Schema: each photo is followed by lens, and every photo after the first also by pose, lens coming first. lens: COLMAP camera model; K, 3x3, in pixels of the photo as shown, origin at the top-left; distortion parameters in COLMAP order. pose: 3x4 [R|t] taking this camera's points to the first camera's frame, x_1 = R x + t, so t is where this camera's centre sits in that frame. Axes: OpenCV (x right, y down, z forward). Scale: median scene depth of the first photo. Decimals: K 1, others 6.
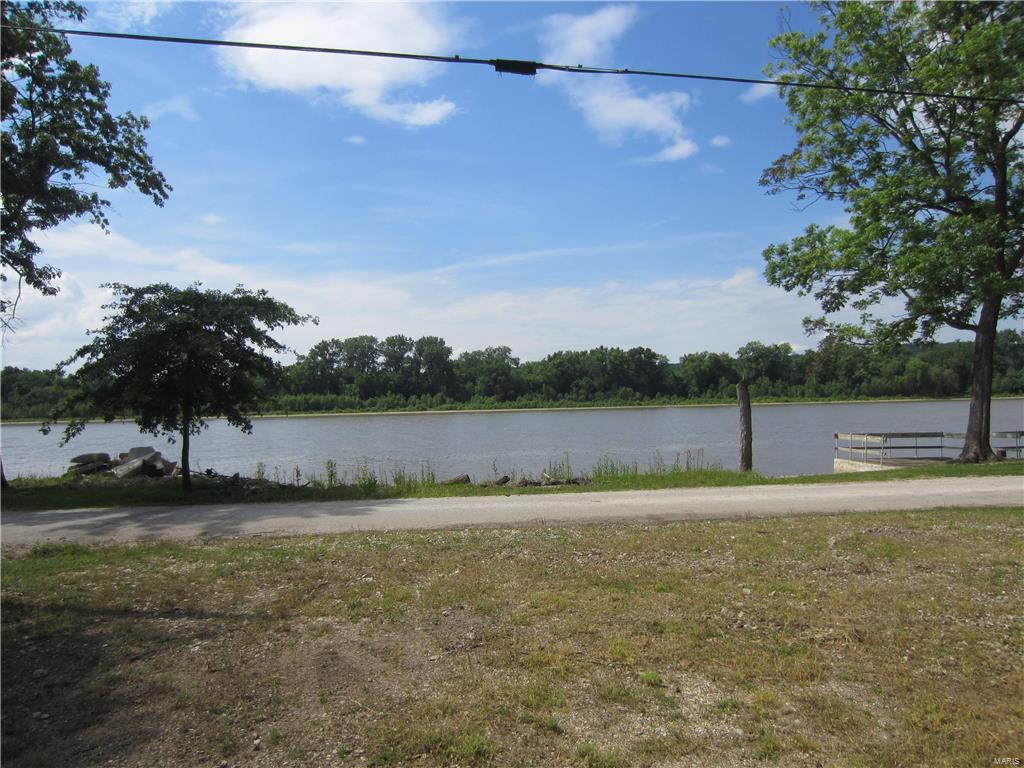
lens RADIAL K [[733.0, 0, 538.5], [0, 733.0, 383.1], [0, 0, 1]] dist [-0.030519, 0.011855]
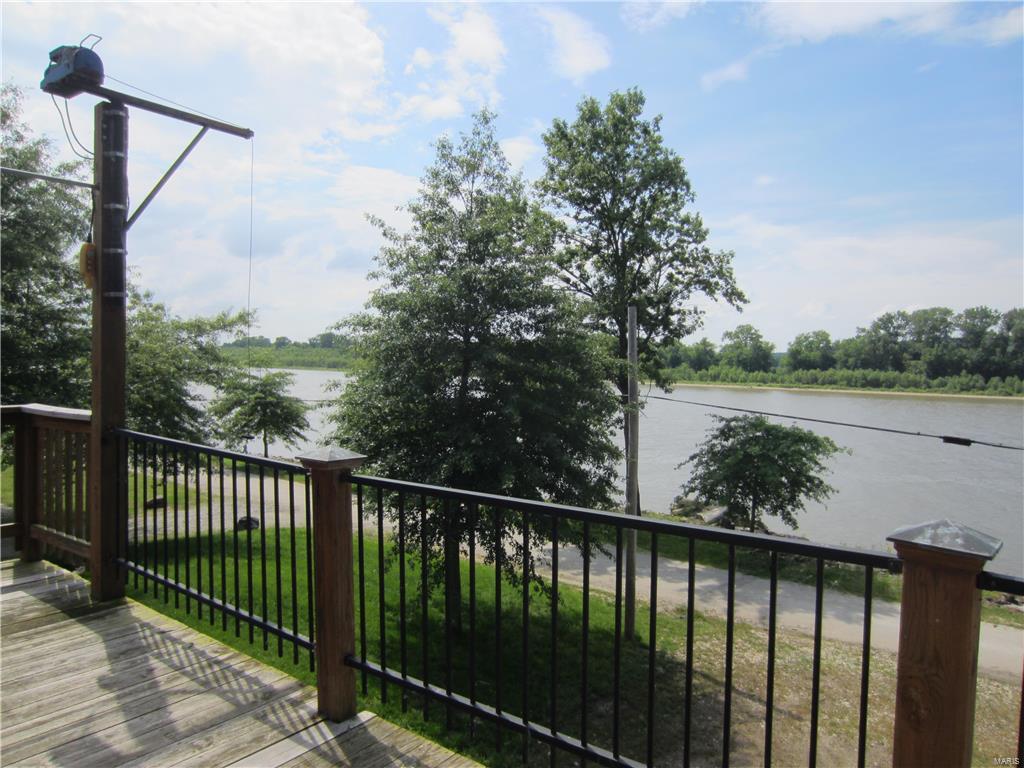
lens RADIAL K [[733.0, 0, 511.8], [0, 733.0, 386.3], [0, 0, 1]] dist [-0.030519, 0.011855]
pose [[0.724584, 0.062921, -0.686308, 0.123385], [-0.033375, 0.997859, 0.056249, -0.203319], [0.688377, -0.017852, 0.725133, -0.312220]]
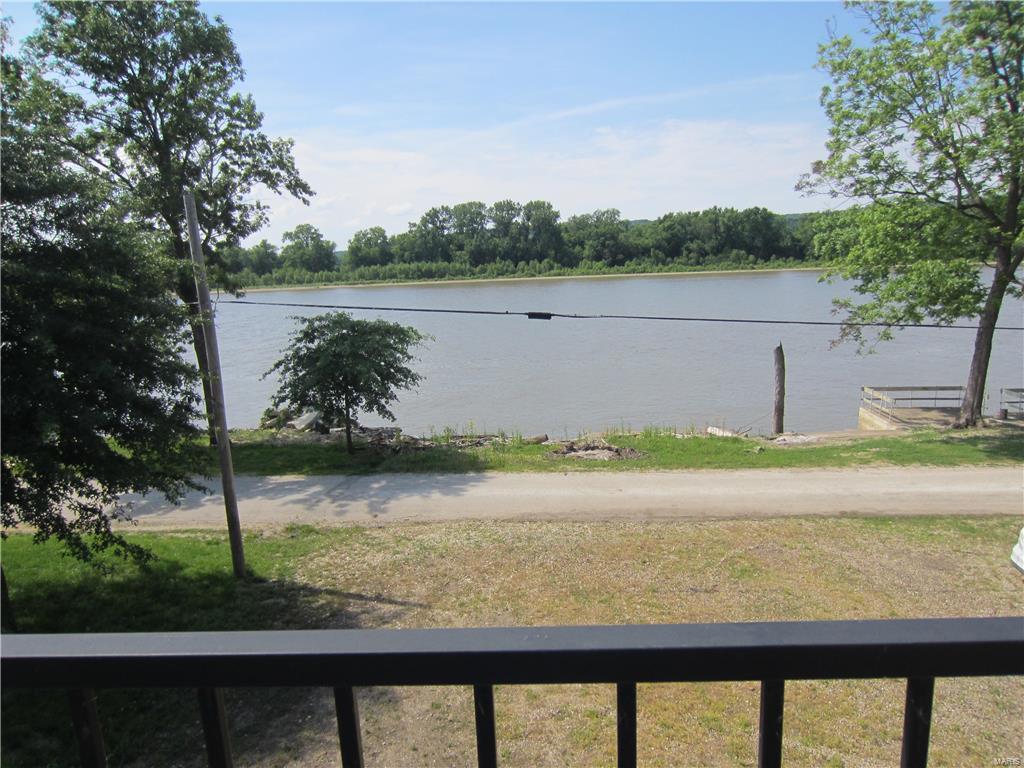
lens RADIAL K [[733.0, 0, 531.7], [0, 733.0, 366.3], [0, 0, 1]] dist [-0.030519, 0.011855]
pose [[0.987619, 0.004585, -0.156802, 0.079854], [0.020719, 0.987003, 0.159358, -0.196202], [0.155495, -0.160634, 0.974689, -0.265146]]
